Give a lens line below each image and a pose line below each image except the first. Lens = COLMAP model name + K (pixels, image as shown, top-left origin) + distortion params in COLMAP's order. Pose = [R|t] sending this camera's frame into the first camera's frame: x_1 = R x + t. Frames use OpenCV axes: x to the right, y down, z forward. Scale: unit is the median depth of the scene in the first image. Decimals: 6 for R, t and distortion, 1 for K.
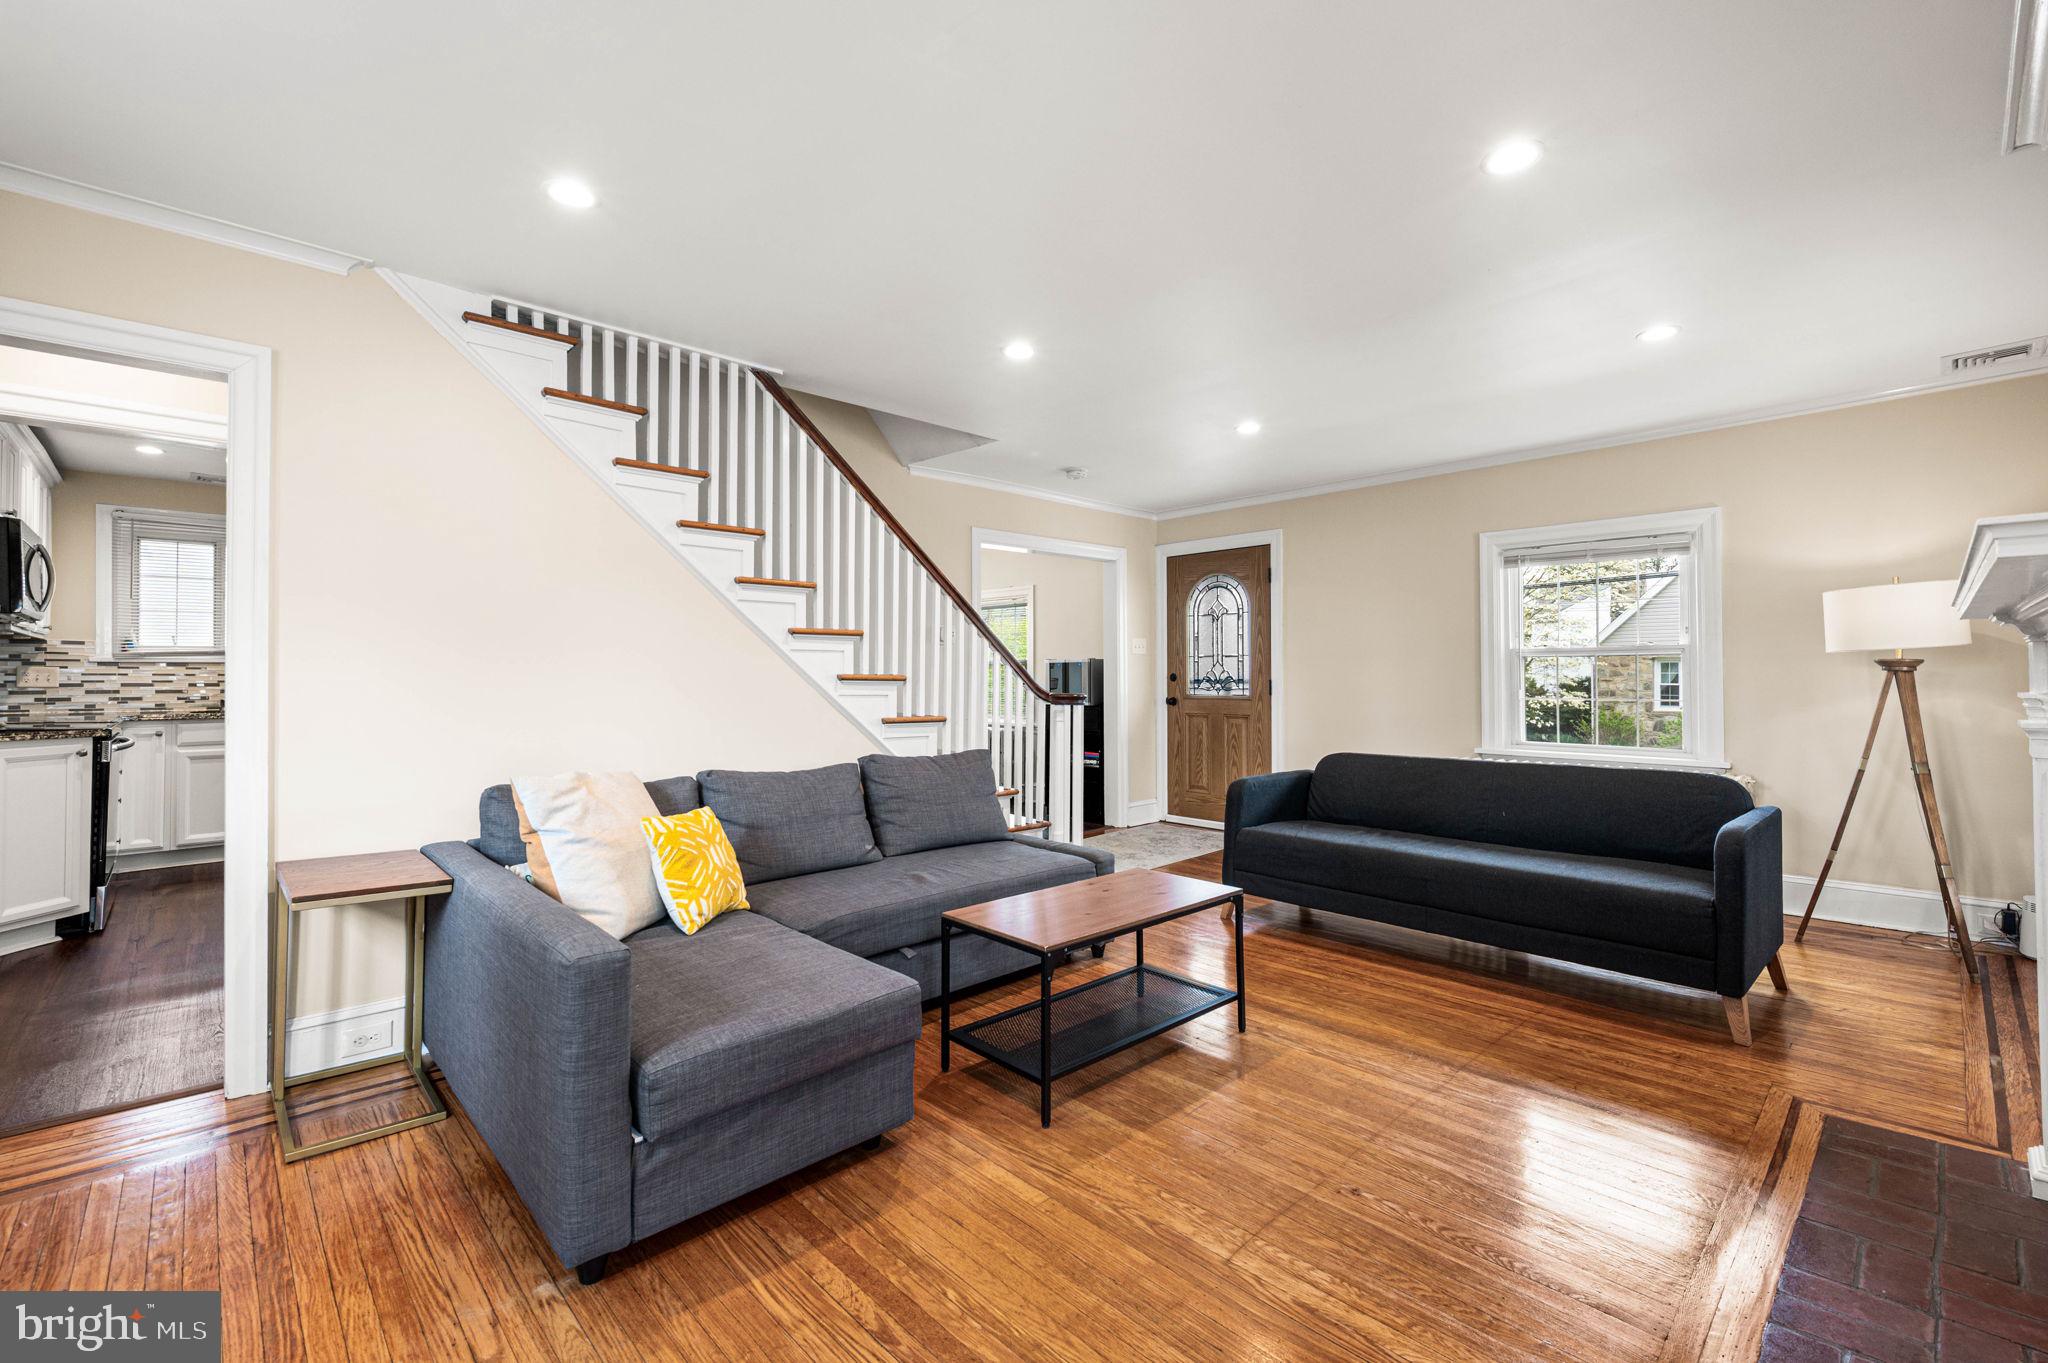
lens RADIAL K [[870.5, 0, 1018.3], [0, 870.5, 673.2], [0, 0, 1]] dist [-0.003903, -0.000424]
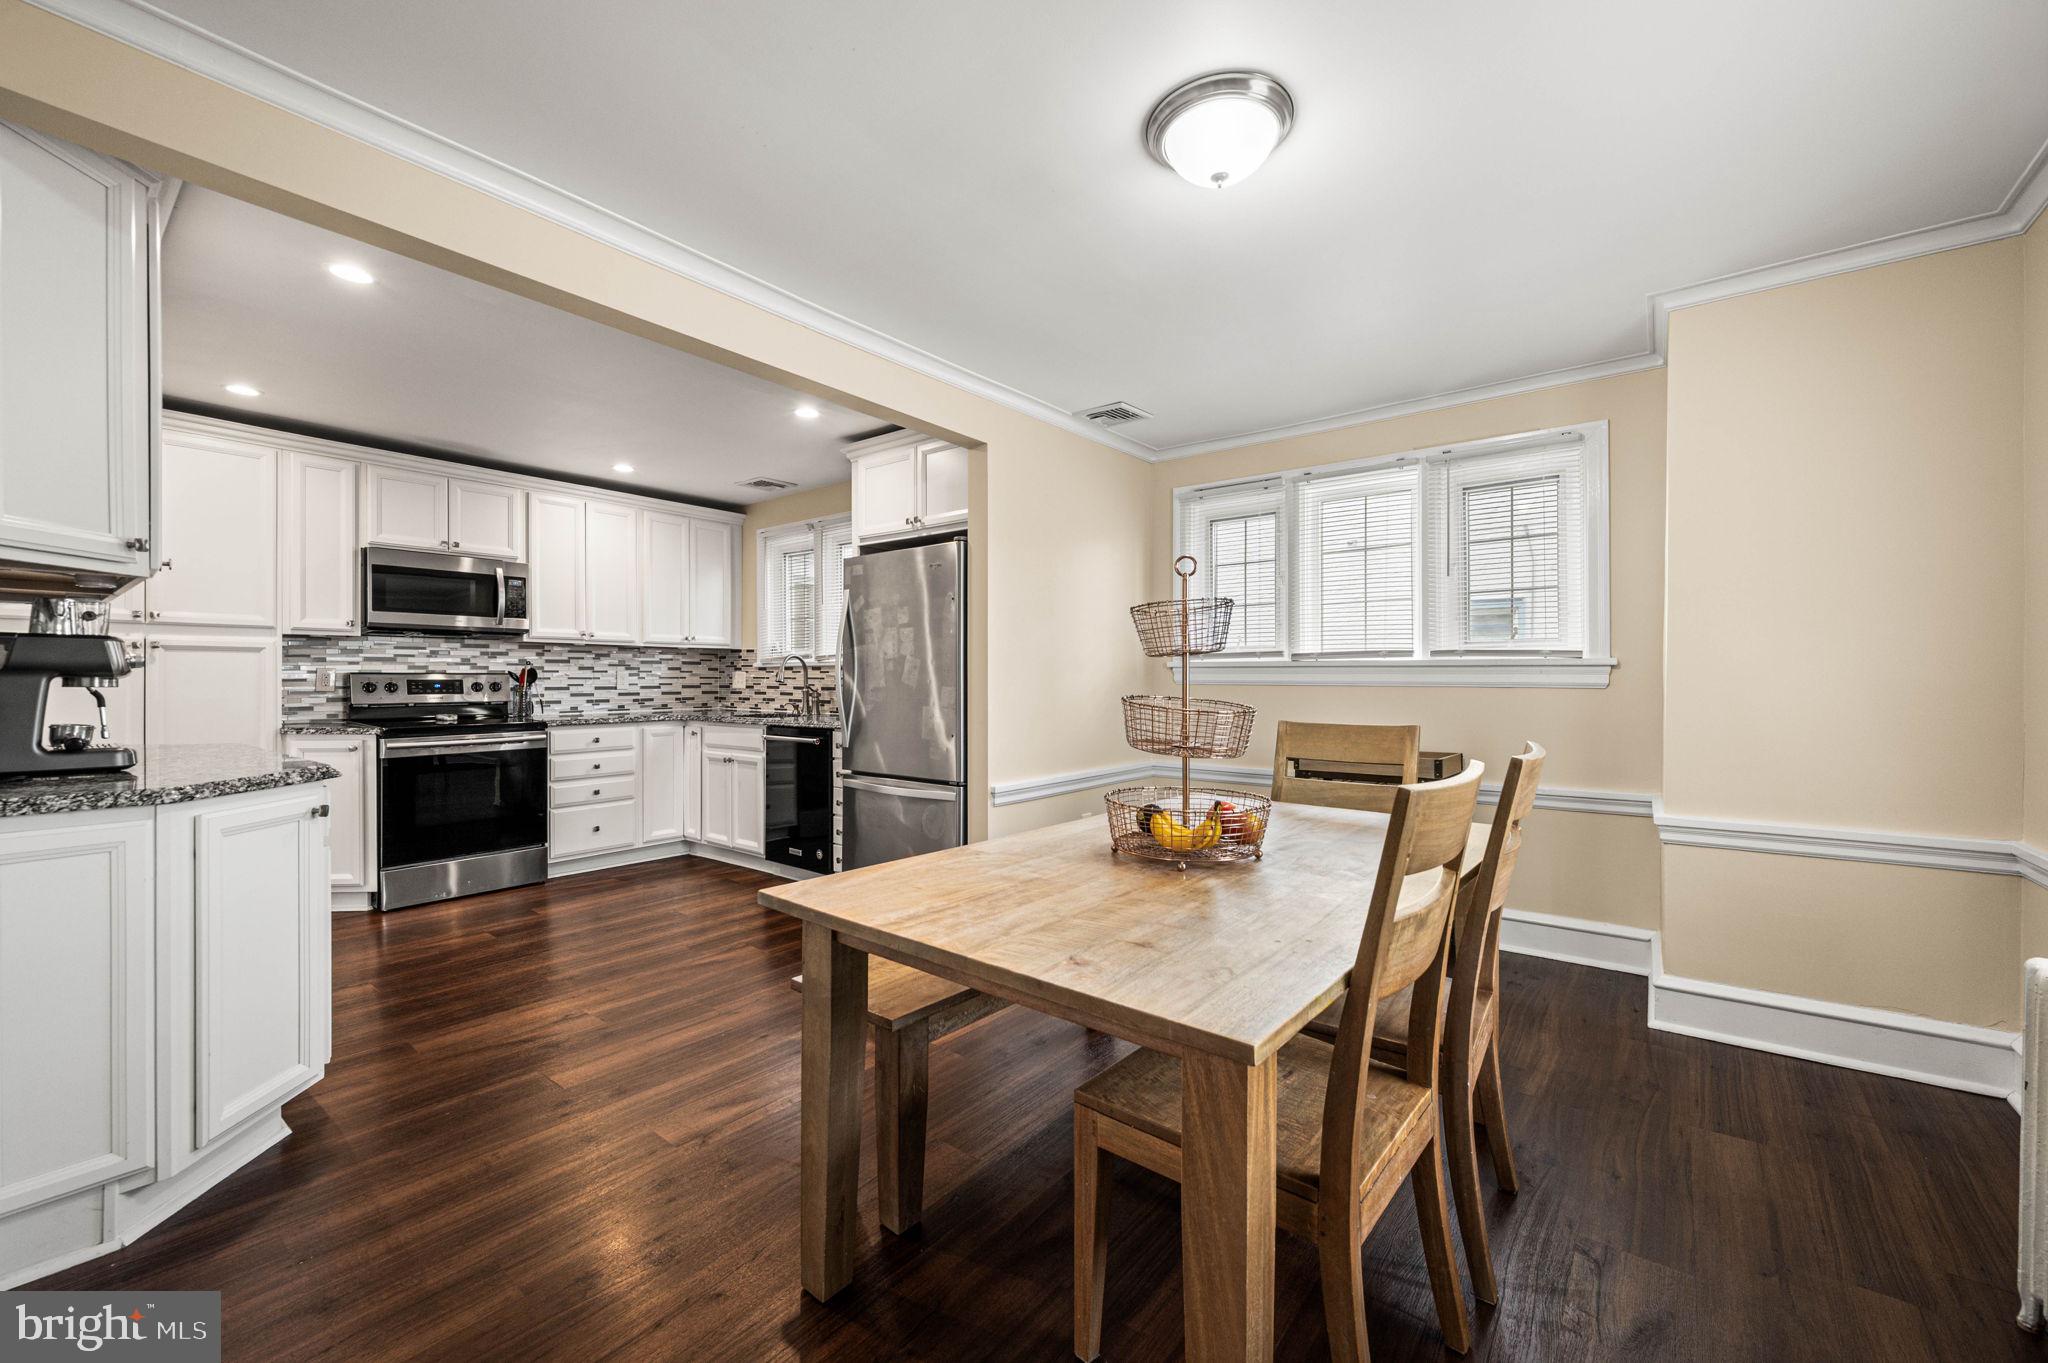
lens RADIAL K [[822.9, 0, 1013.6], [0, 822.9, 677.0], [0, 0, 1]] dist [-0.000309, -0.000664]
pose [[0.128142, 0.002157, -0.991753, 0.071305], [0.005763, 0.999979, 0.002919, -0.000954], [0.991739, -0.006089, 0.128127, 1.242259]]
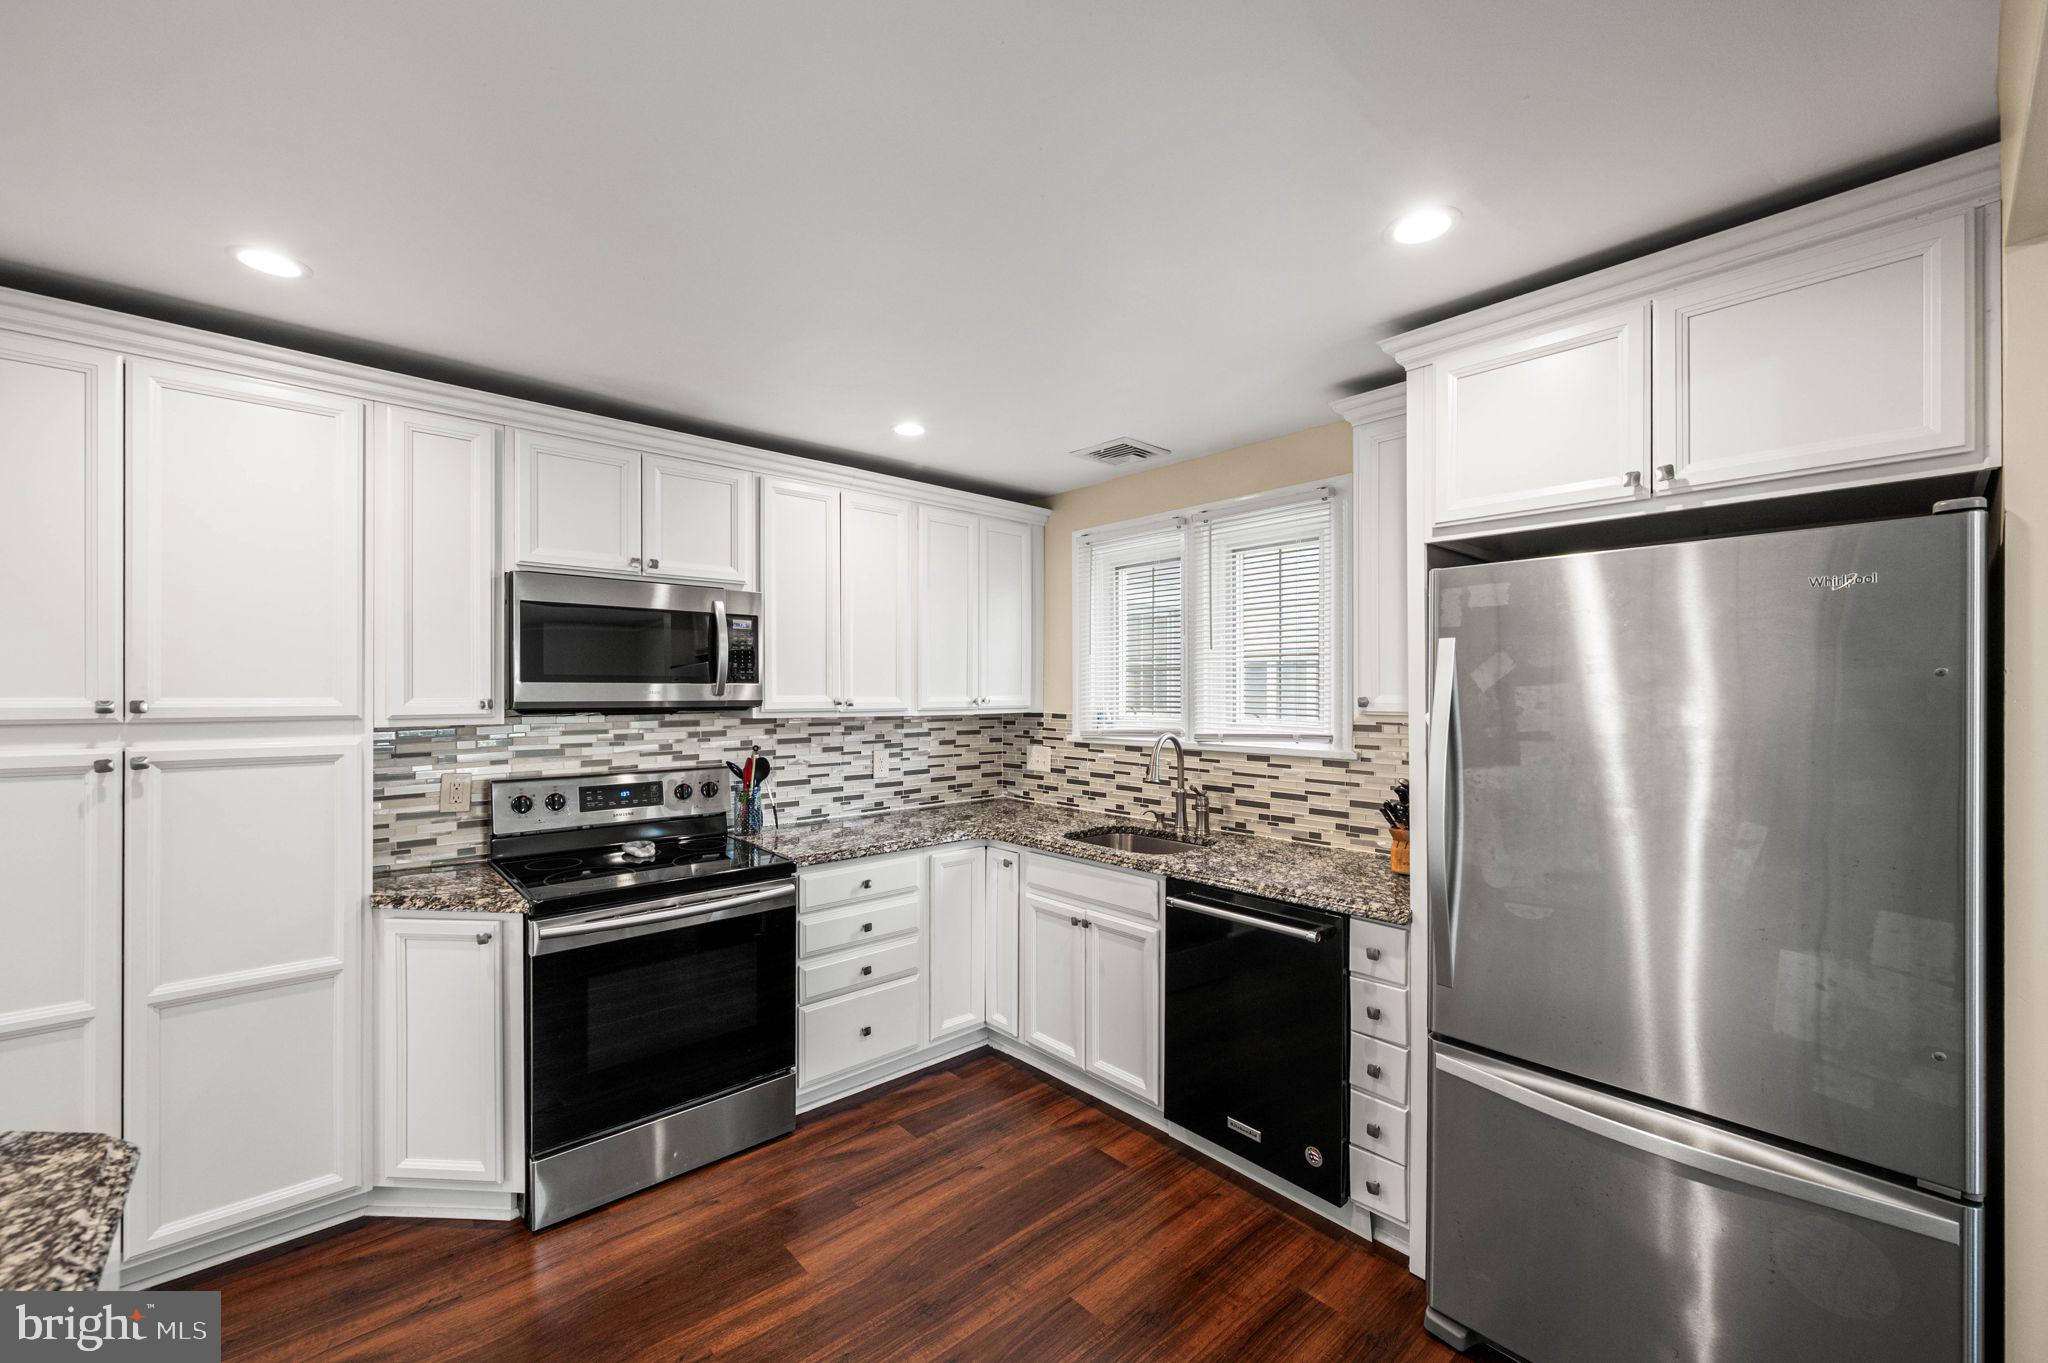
lens RADIAL K [[822.9, 0, 1029.7], [0, 822.9, 685.8], [0, 0, 1]] dist [-0.000309, -0.000664]
pose [[-0.025159, -0.003870, -0.999676, -0.359903], [0.008275, 0.999957, -0.004079, -0.061217], [0.999649, -0.008375, -0.025126, 1.016535]]
